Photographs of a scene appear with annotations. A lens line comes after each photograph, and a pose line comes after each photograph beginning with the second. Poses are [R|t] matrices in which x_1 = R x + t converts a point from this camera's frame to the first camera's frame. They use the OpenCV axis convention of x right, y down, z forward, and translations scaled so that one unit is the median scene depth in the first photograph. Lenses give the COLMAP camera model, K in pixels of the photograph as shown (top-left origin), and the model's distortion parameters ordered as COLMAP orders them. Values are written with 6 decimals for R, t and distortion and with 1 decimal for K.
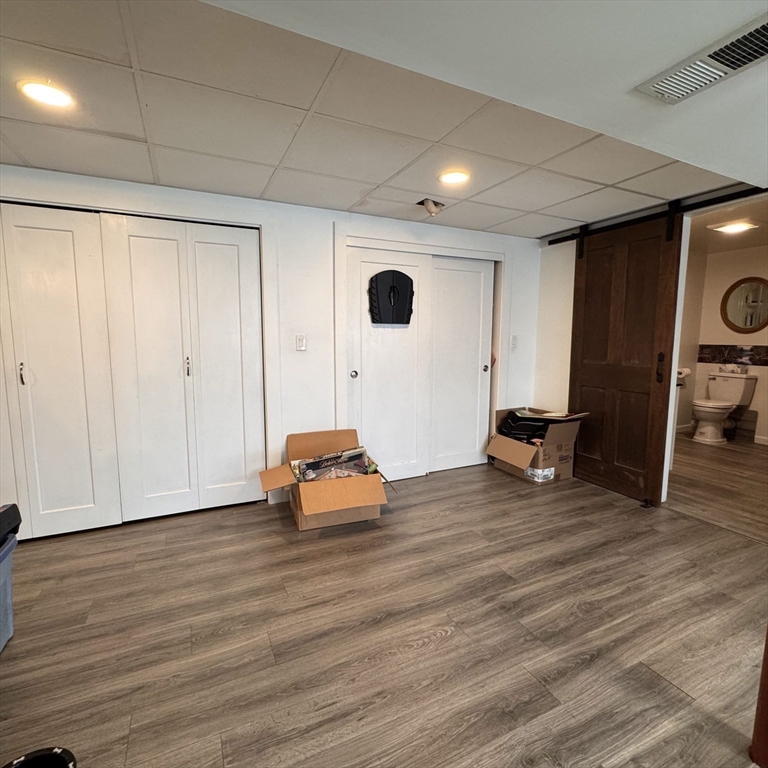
lens RADIAL K [[407.3, 0, 380.1], [0, 407.3, 382.5], [0, 0, 1]] dist [-0.005429, 0.001665]
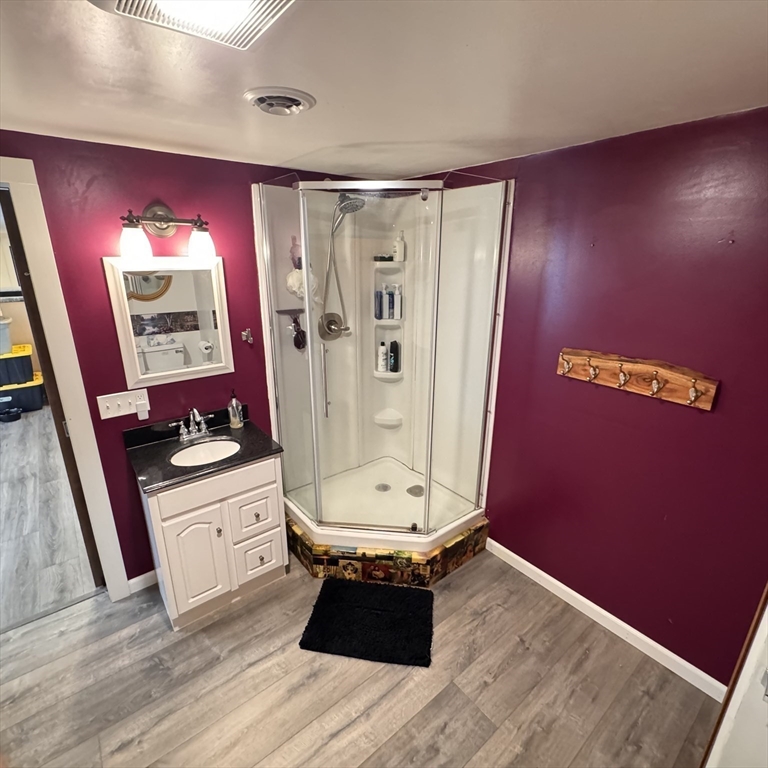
lens RADIAL K [[407.3, 0, 384.3], [0, 407.3, 385.3], [0, 0, 1]] dist [-0.005429, 0.001665]
pose [[0.235300, 0.296394, -0.925626, 1.671882], [-0.115127, 0.954161, 0.276265, -0.394703], [0.965080, 0.041560, 0.258637, 1.549053]]
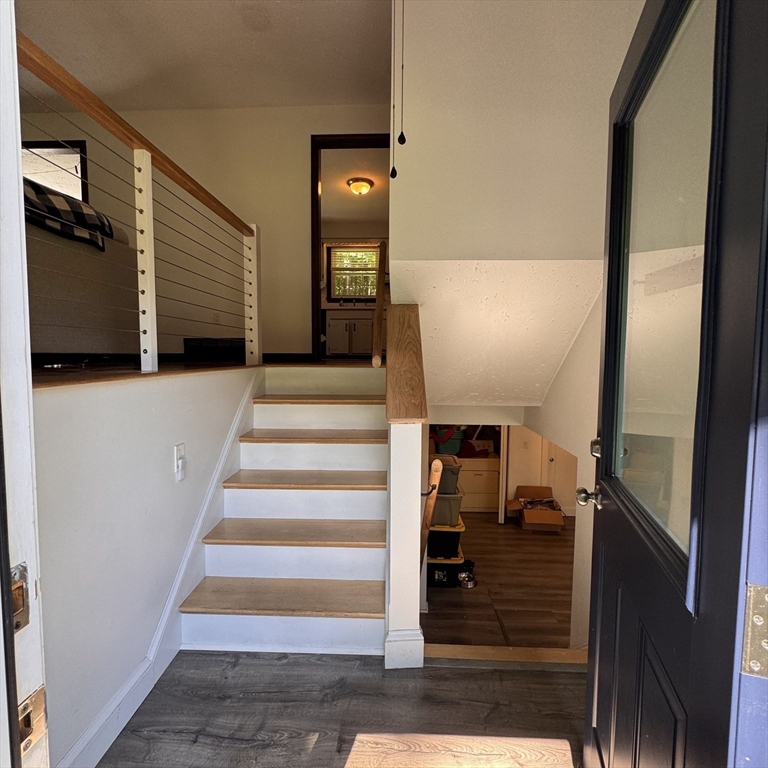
lens RADIAL K [[407.3, 0, 382.8], [0, 407.3, 383.1], [0, 0, 1]] dist [-0.005429, 0.001665]
pose [[0.885629, 0.040981, -0.462582, 0.146197], [-0.061583, 0.997665, -0.029520, -0.373824], [0.460293, 0.054631, 0.886085, -1.559415]]
